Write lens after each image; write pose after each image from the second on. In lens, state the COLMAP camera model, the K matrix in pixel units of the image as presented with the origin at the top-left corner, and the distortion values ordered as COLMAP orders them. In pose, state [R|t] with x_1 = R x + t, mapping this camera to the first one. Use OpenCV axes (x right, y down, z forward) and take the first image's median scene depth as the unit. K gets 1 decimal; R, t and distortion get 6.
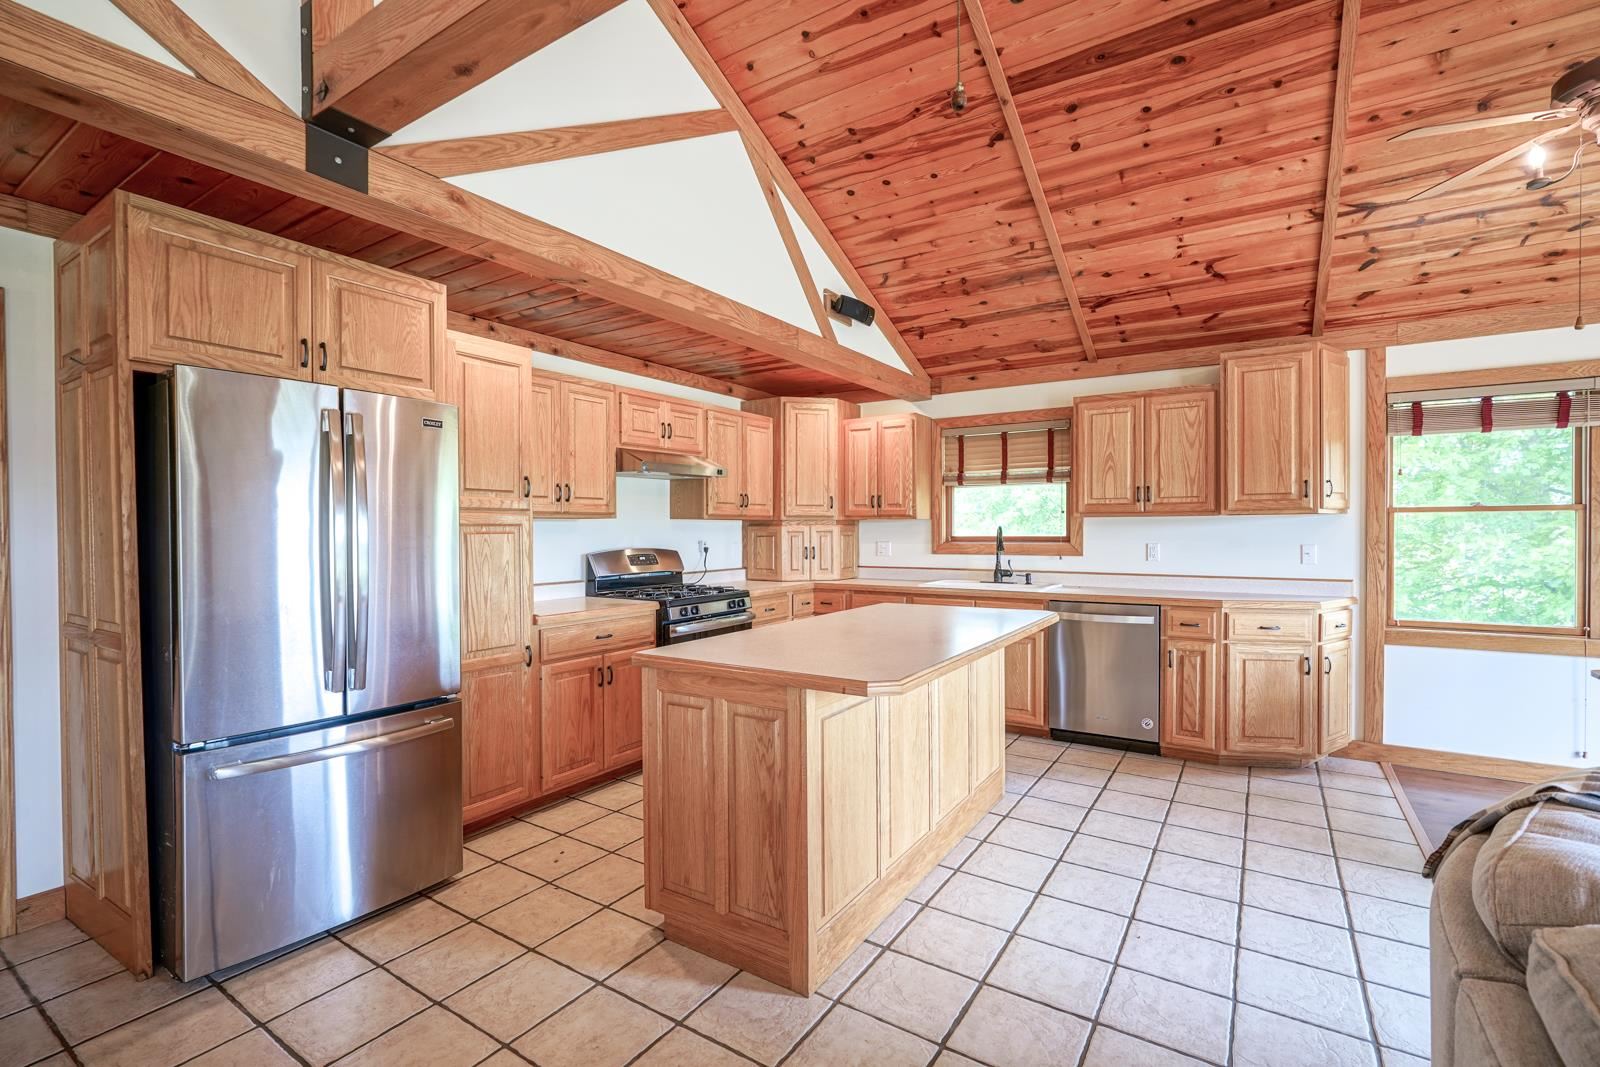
lens RADIAL K [[719.8, 0, 793.2], [0, 719.8, 538.0], [0, 0, 1]] dist [-0.012800, 0.004967]
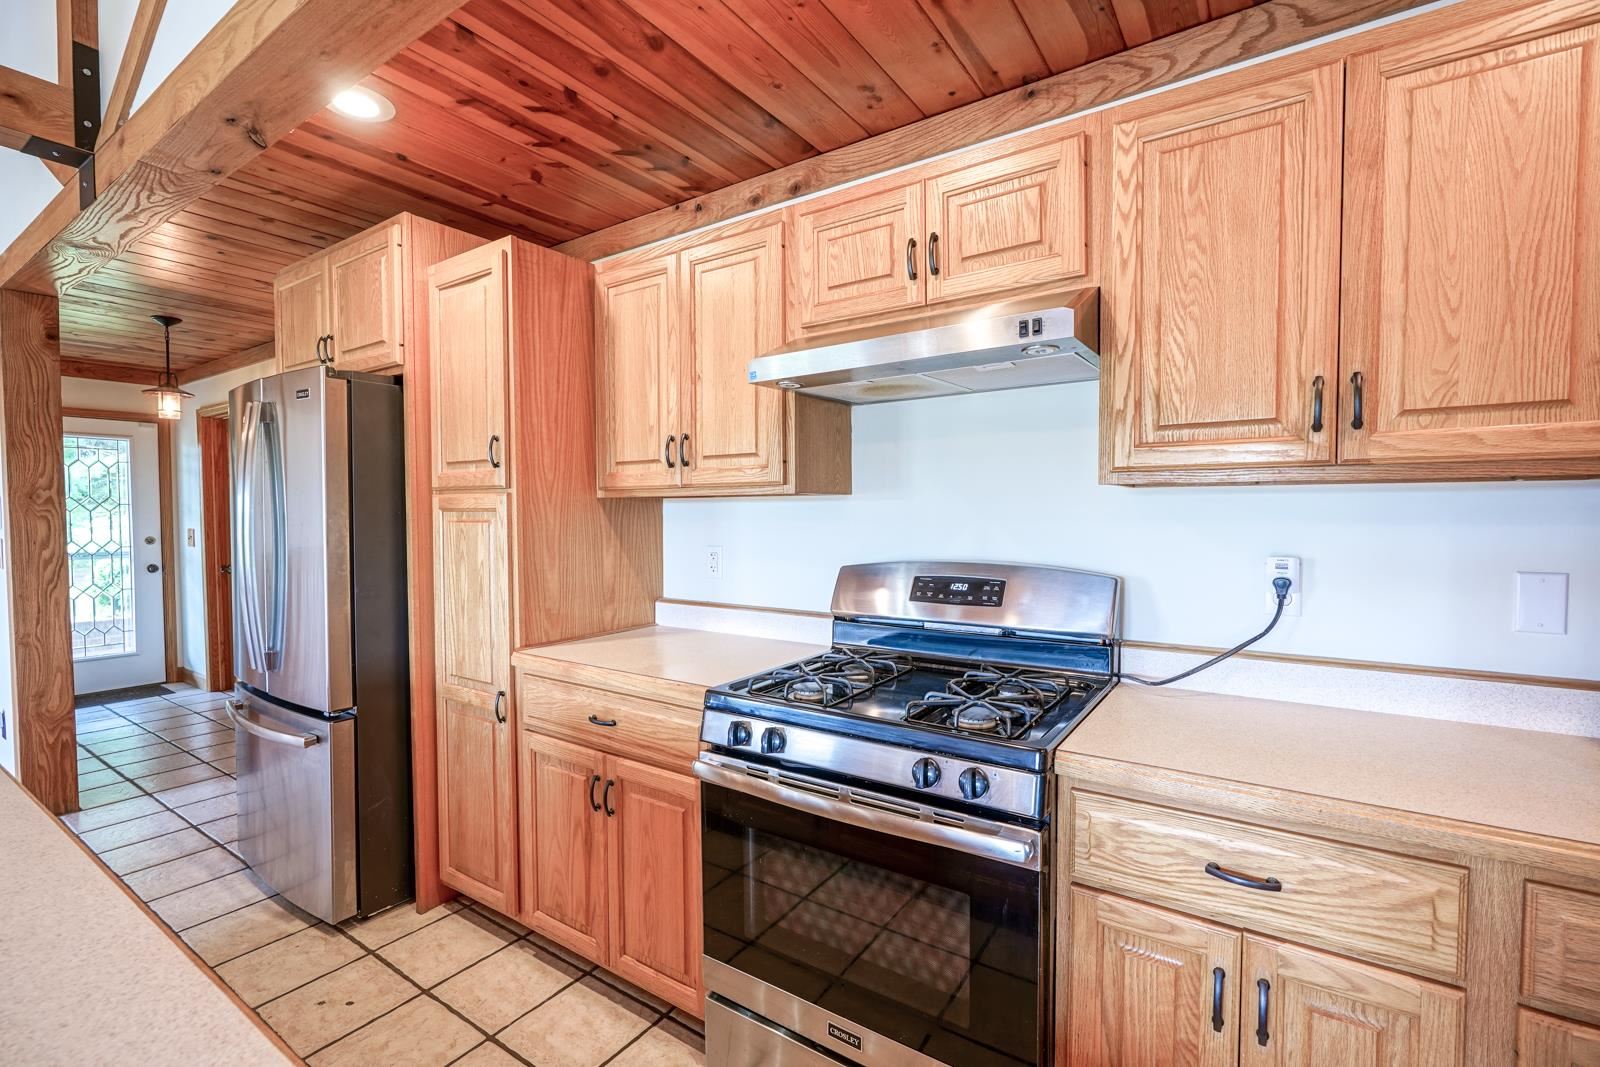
lens RADIAL K [[719.8, 0, 794.4], [0, 719.8, 535.6], [0, 0, 1]] dist [-0.012800, 0.004967]
pose [[-0.023384, 0.038499, -0.998985, 0.234945], [-0.009455, 0.999205, 0.038729, -0.018661], [0.999682, 0.010351, -0.023002, 1.063305]]
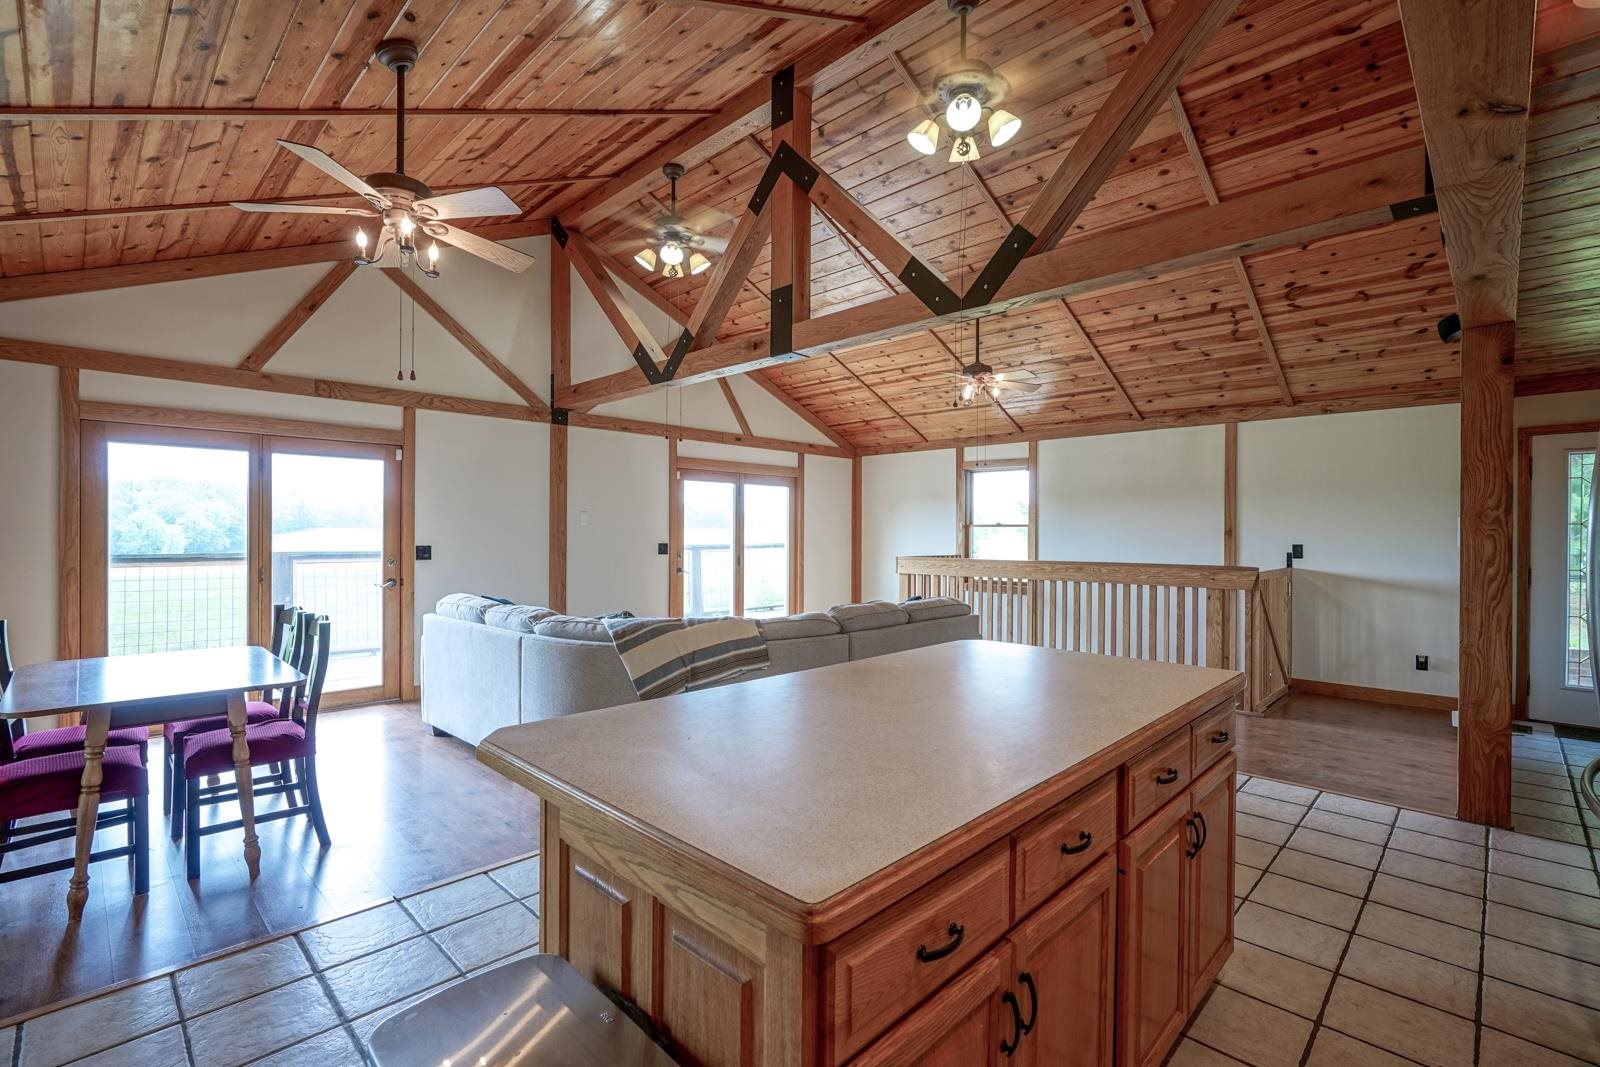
lens RADIAL K [[719.8, 0, 793.2], [0, 719.8, 531.8], [0, 0, 1]] dist [-0.012800, 0.004967]
pose [[-0.981683, -0.000115, 0.190519, 0.095277], [0.002285, 0.999921, 0.012374, -0.017502], [-0.190505, 0.012582, -0.981606, 1.184766]]
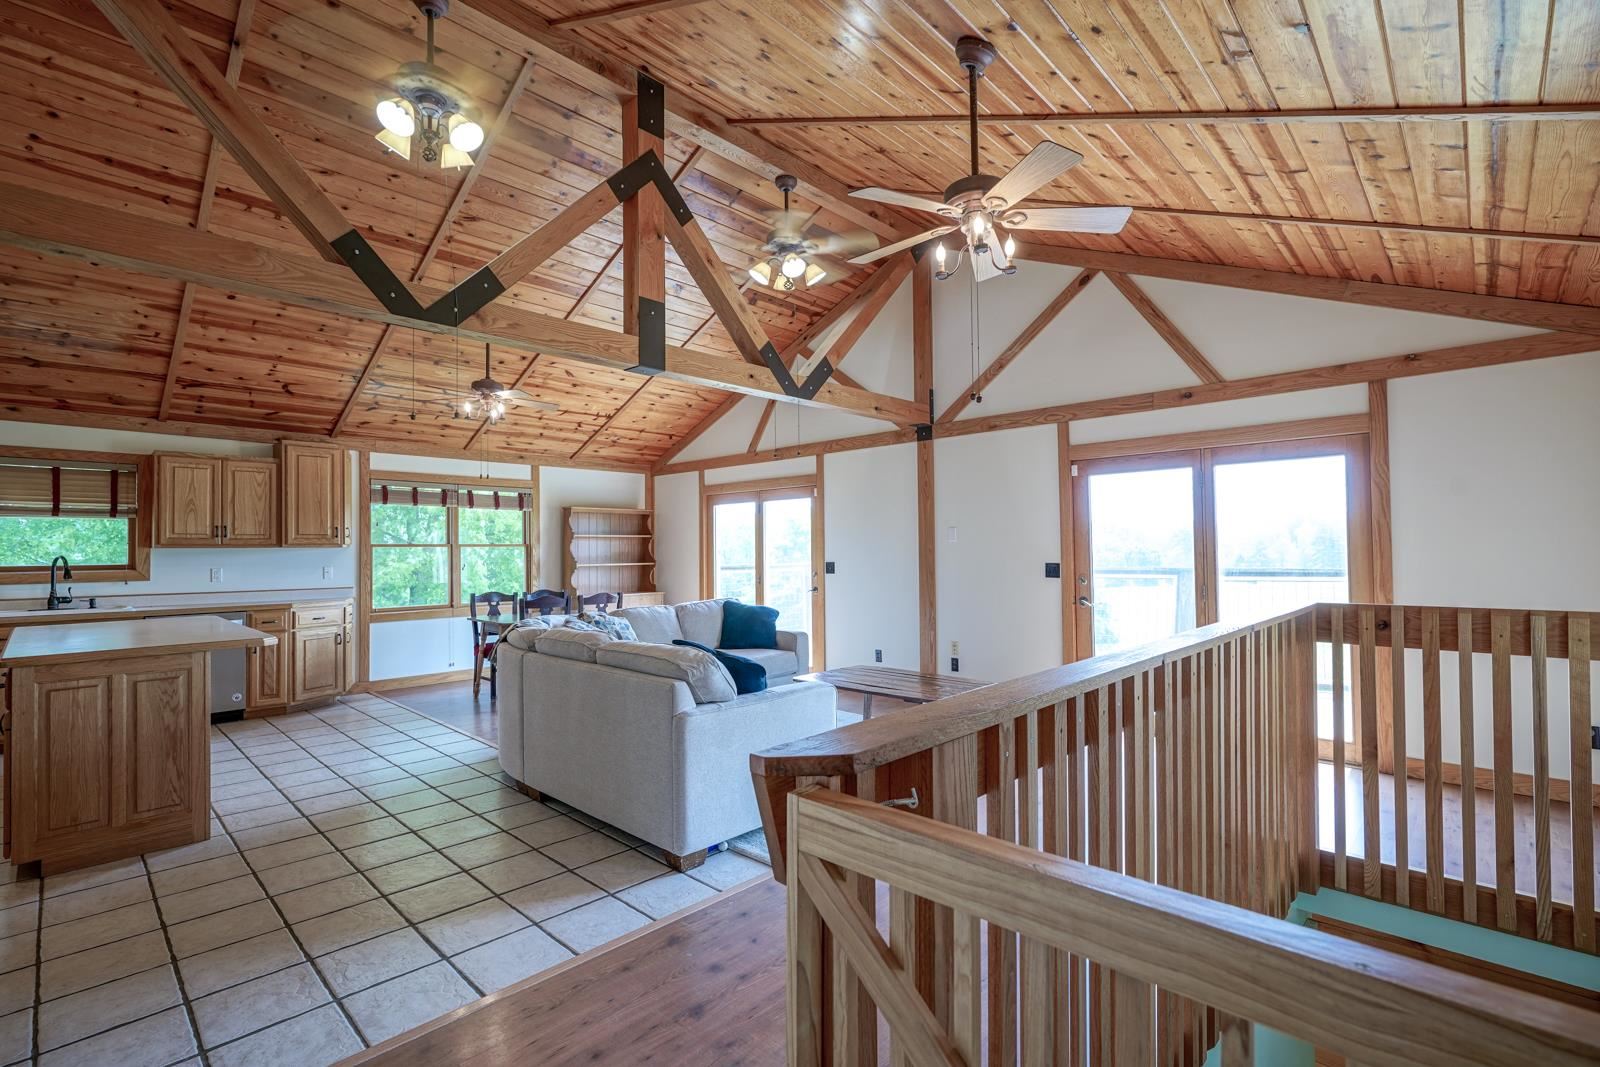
lens RADIAL K [[719.8, 0, 790.3], [0, 719.8, 538.7], [0, 0, 1]] dist [-0.012800, 0.004967]
pose [[0.185140, 0.019575, 0.982517, -0.703251], [0.021577, 0.999480, -0.023979, 0.008199], [-0.982475, 0.025639, 0.184622, -0.329507]]
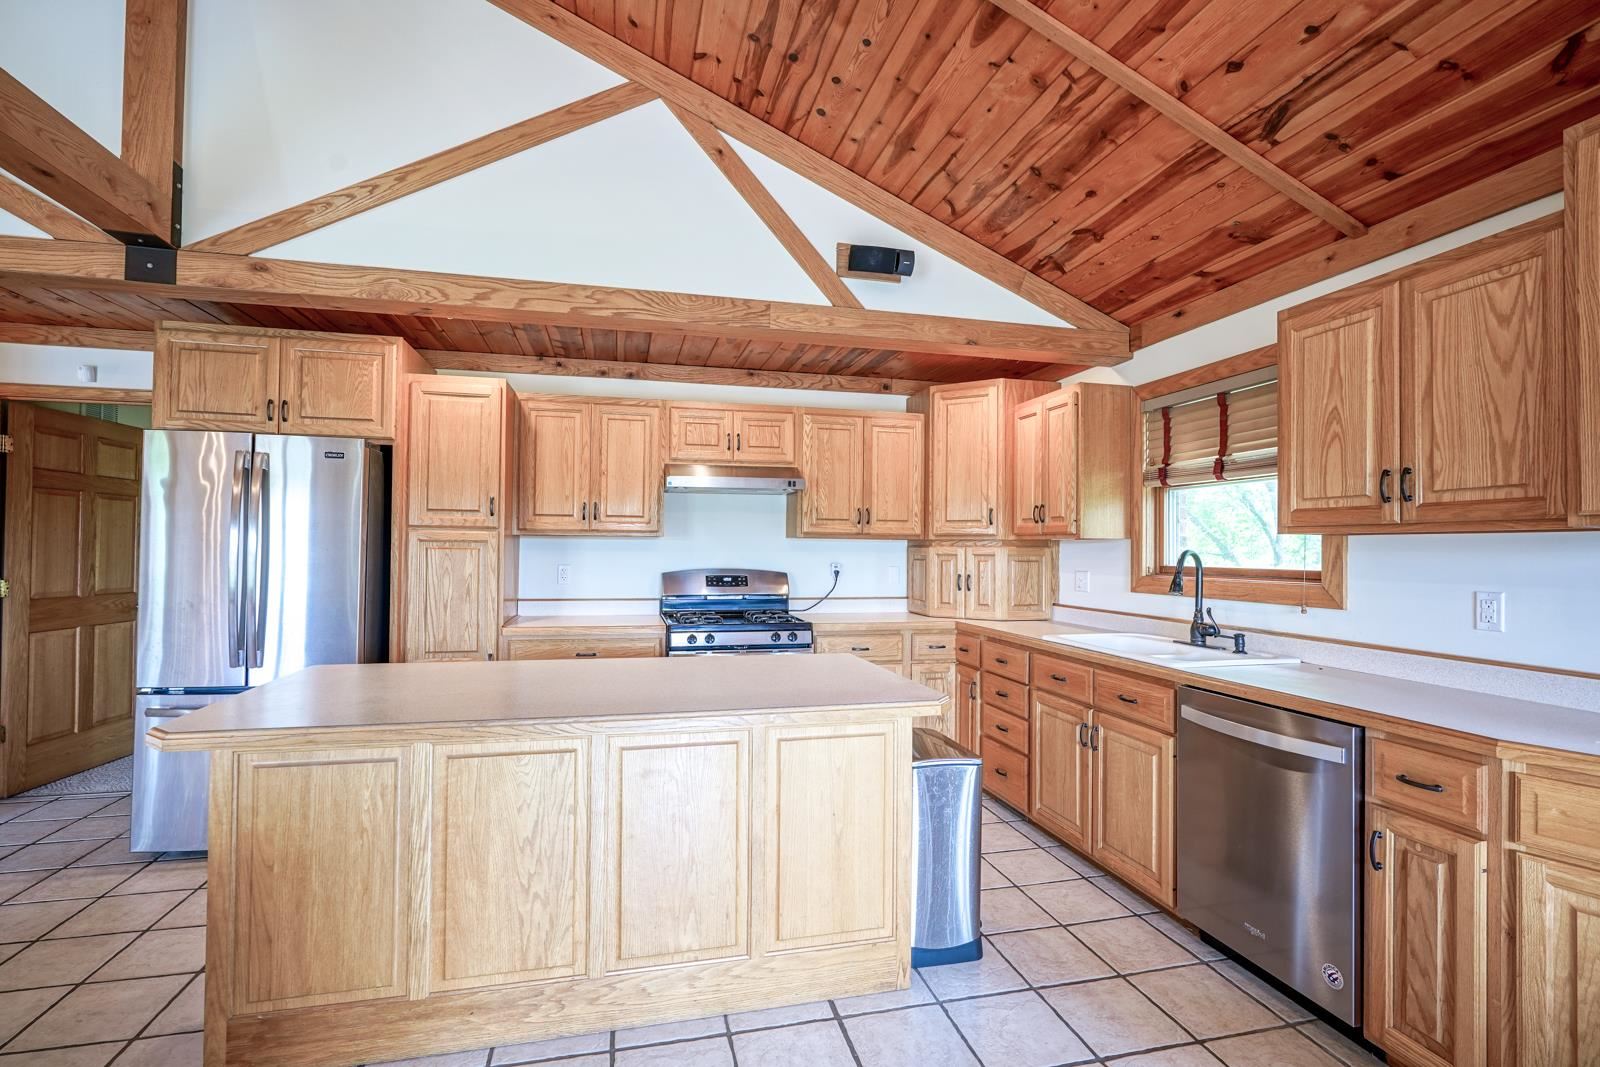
lens RADIAL K [[719.8, 0, 793.6], [0, 719.8, 537.8], [0, 0, 1]] dist [-0.012800, 0.004967]
pose [[0.730183, 0.001397, -0.683250, 0.577308], [-0.022613, 0.999500, -0.022122, -0.008149], [0.682877, 0.031603, 0.729849, 0.430342]]
